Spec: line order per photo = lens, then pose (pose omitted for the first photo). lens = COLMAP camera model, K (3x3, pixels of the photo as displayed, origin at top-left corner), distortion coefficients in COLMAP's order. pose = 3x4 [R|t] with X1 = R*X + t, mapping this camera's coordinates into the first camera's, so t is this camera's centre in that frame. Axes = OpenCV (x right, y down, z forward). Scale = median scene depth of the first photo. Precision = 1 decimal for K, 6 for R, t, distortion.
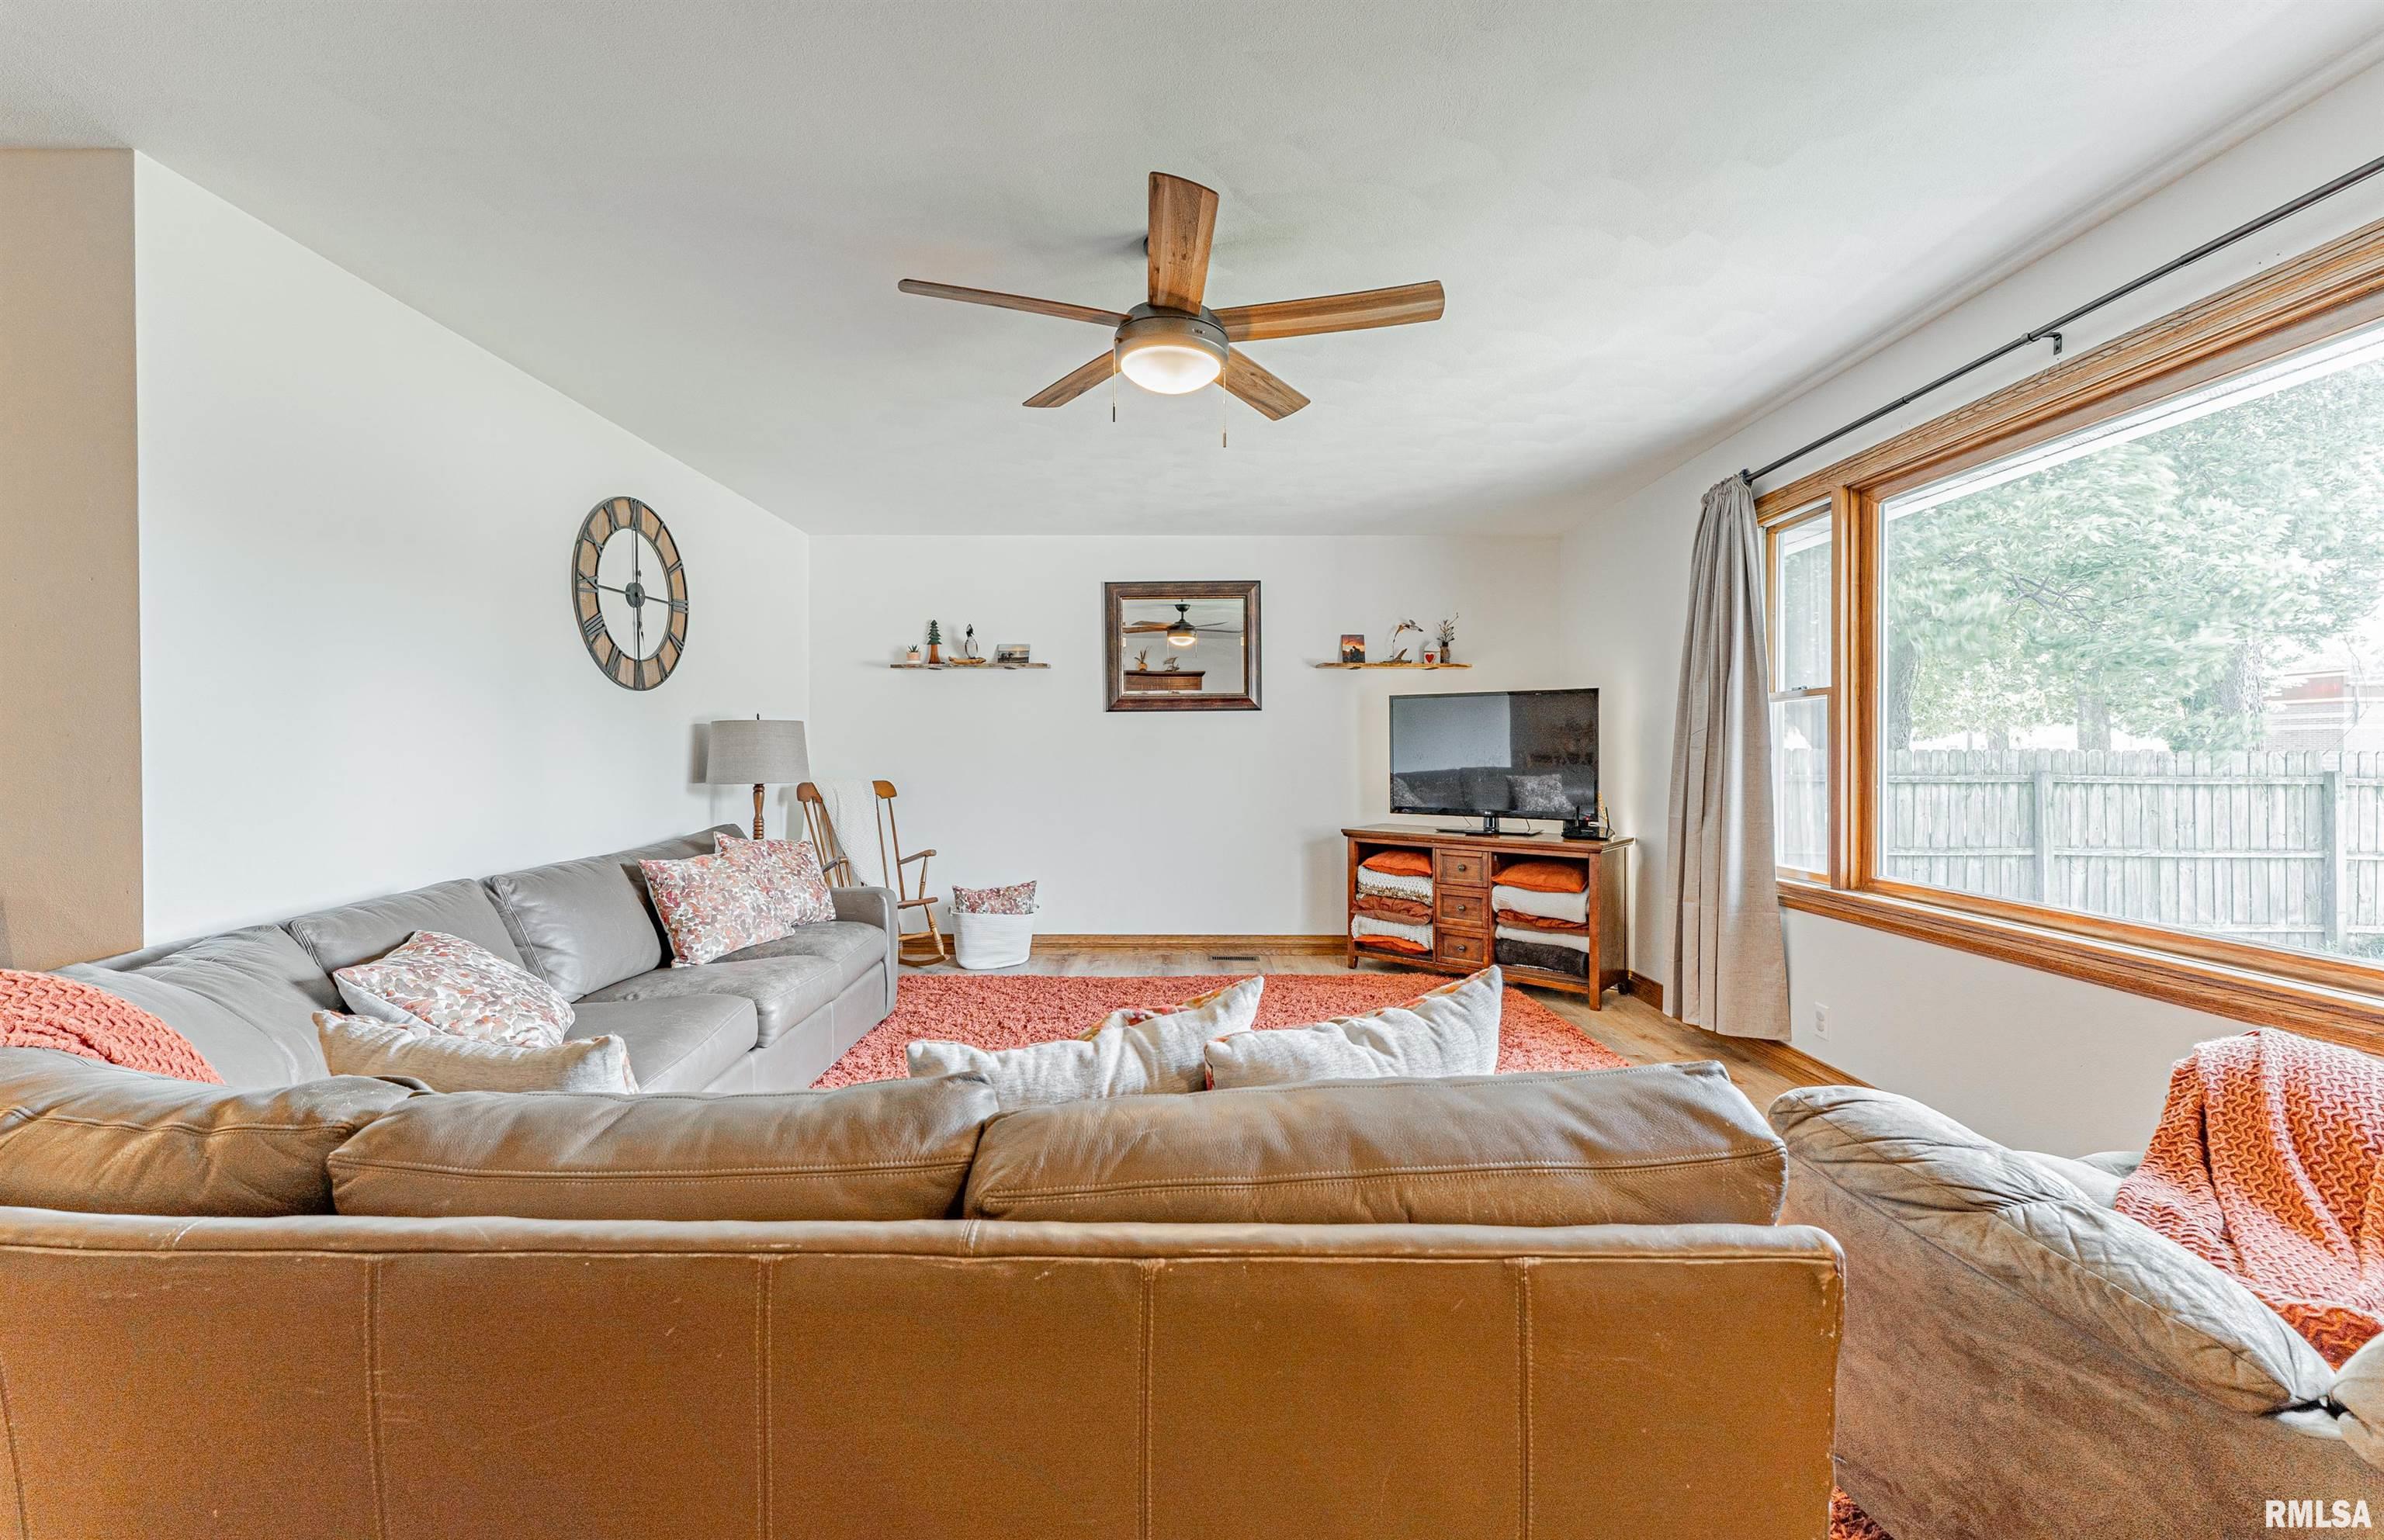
lens RADIAL K [[956.2, 0, 1192.3], [0, 956.2, 756.9], [0, 0, 1]] dist [0.000645, -0.000132]
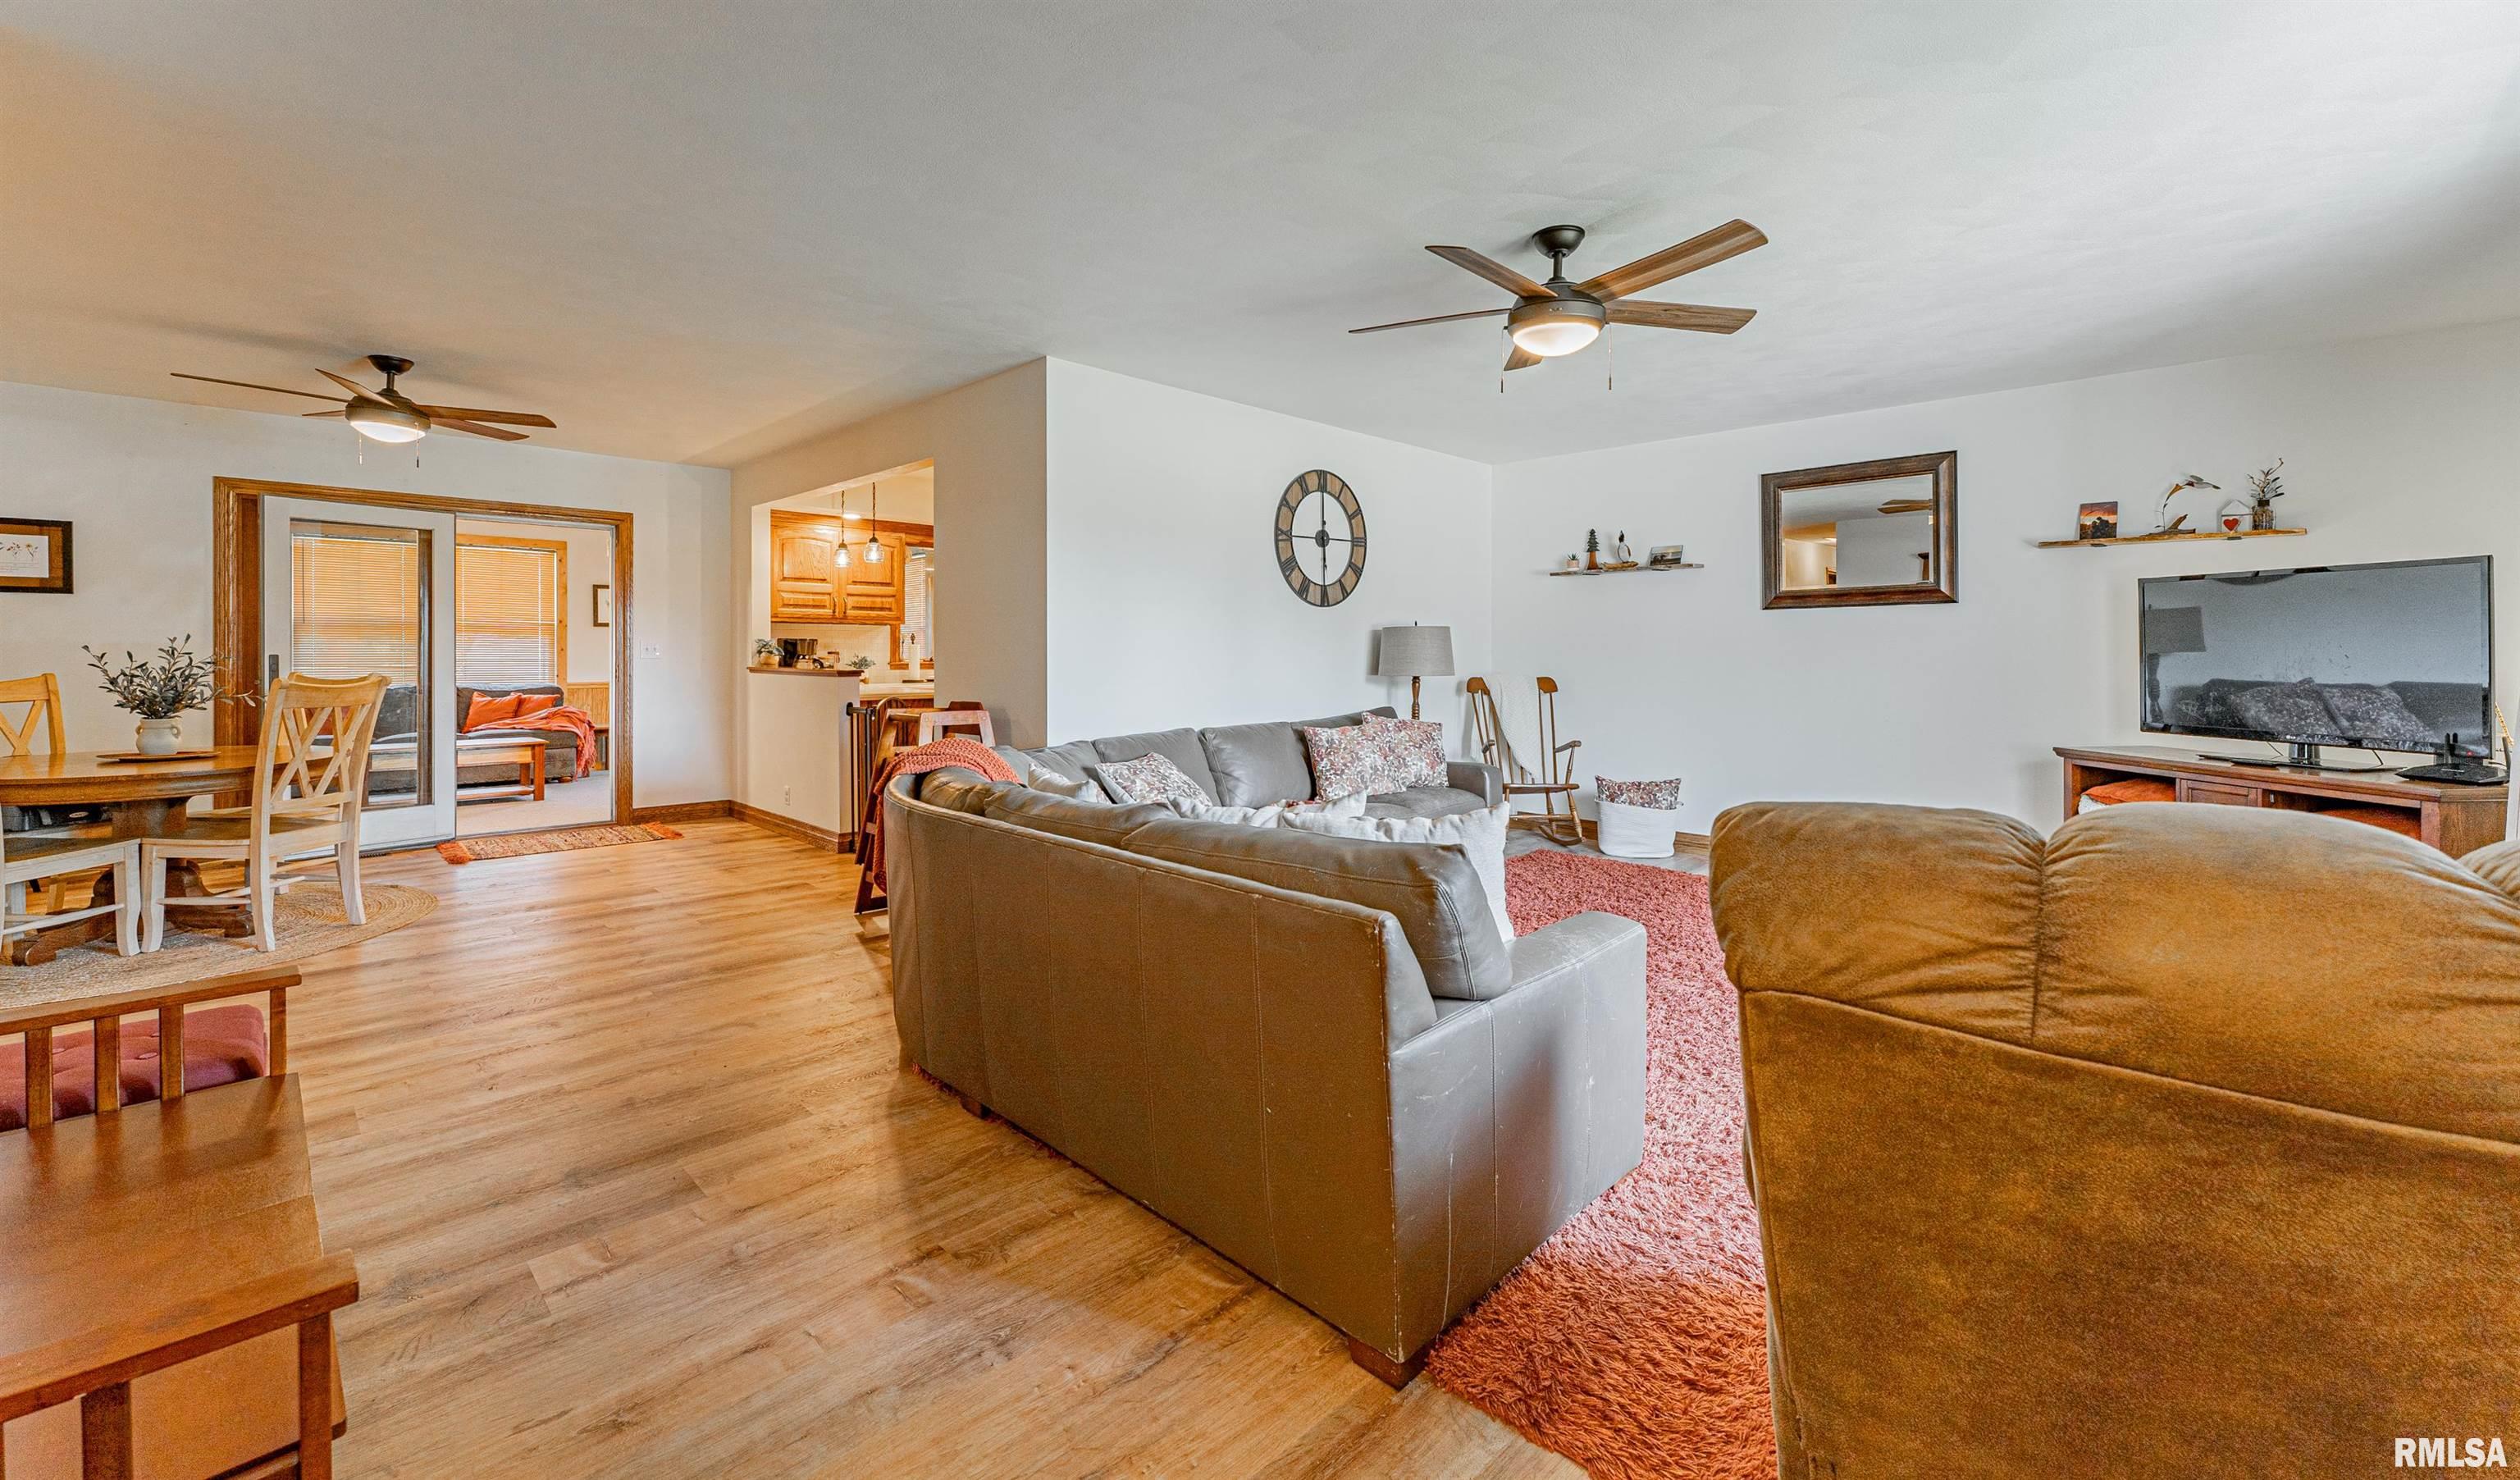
lens RADIAL K [[1013.8, 0, 1253.1], [0, 1013.8, 652.0], [0, 0, 1]] dist [0.000551, 0.000108]
pose [[0.709036, 0.001261, -0.705171, 0.302719], [-0.004467, 0.999986, -0.002703, 0.000188], [0.705158, 0.005067, 0.709032, -0.091337]]
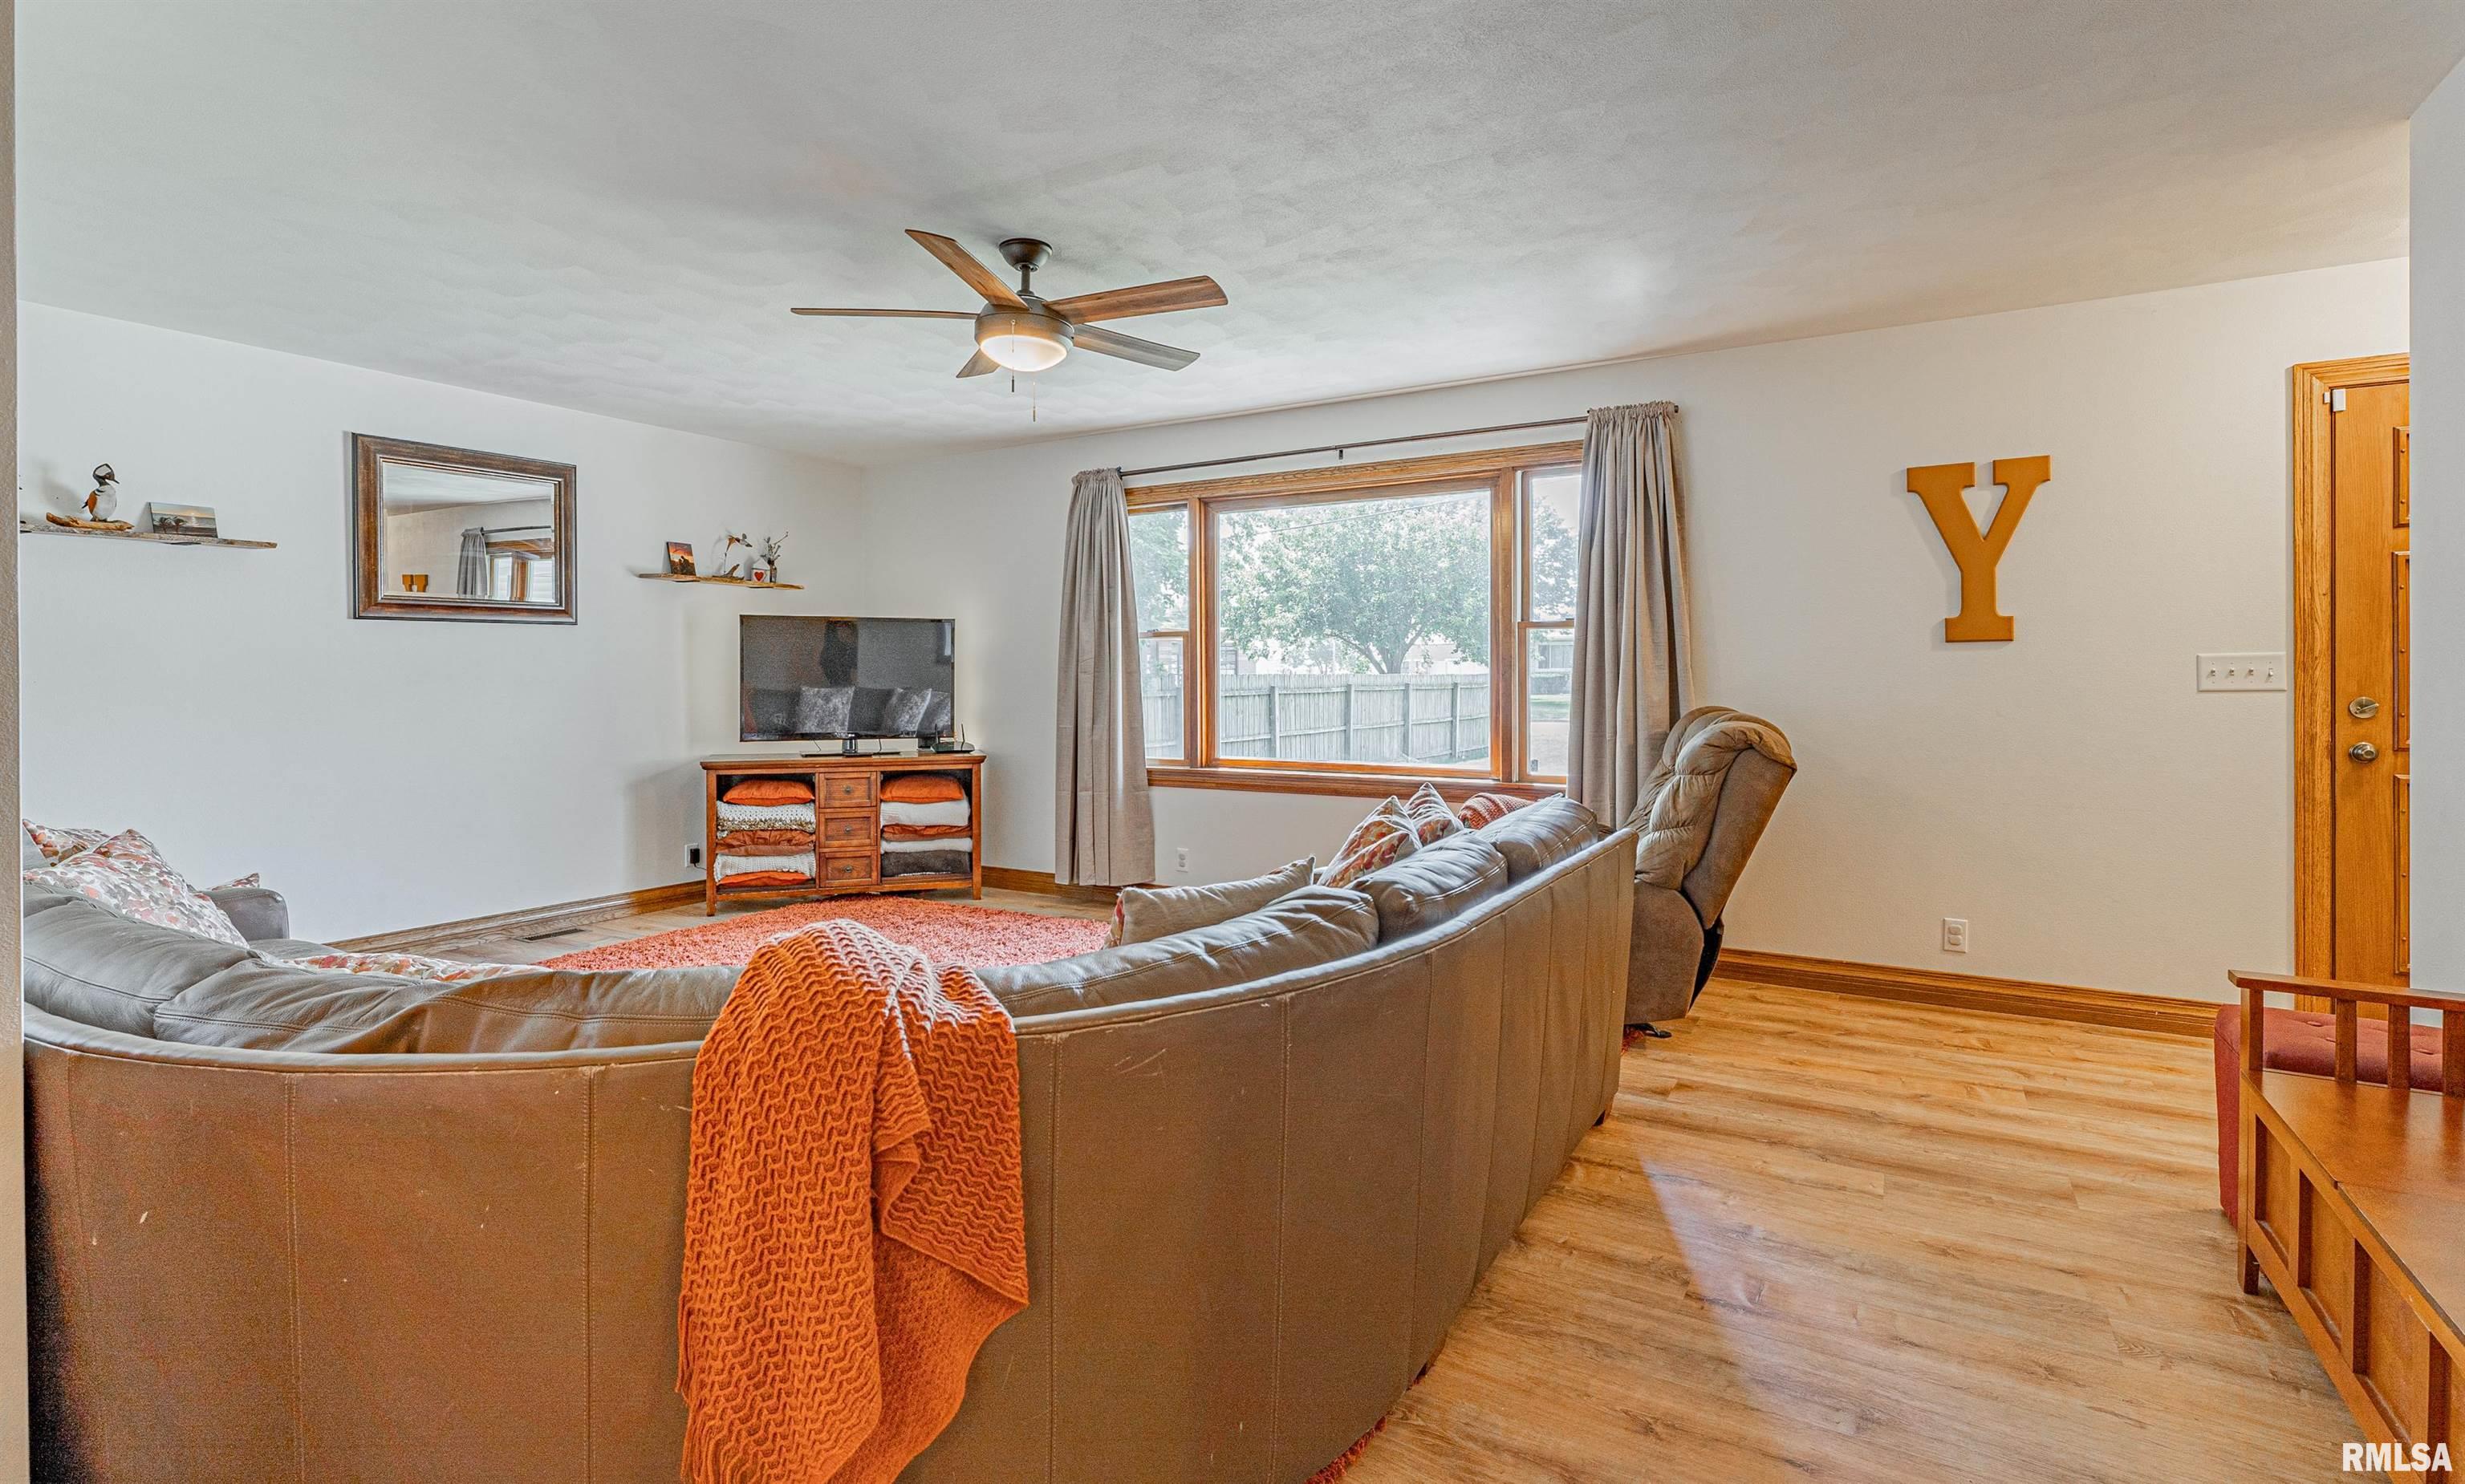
lens RADIAL K [[1135.0, 0, 1225.6], [0, 1135.0, 673.2], [0, 0, 1]] dist [-0.000896, 0.000005]
pose [[0.513851, 0.000063, 0.857880, -0.542558], [0.004344, 0.999987, -0.002676, -0.002879], [-0.857869, 0.005101, 0.513844, 0.035587]]
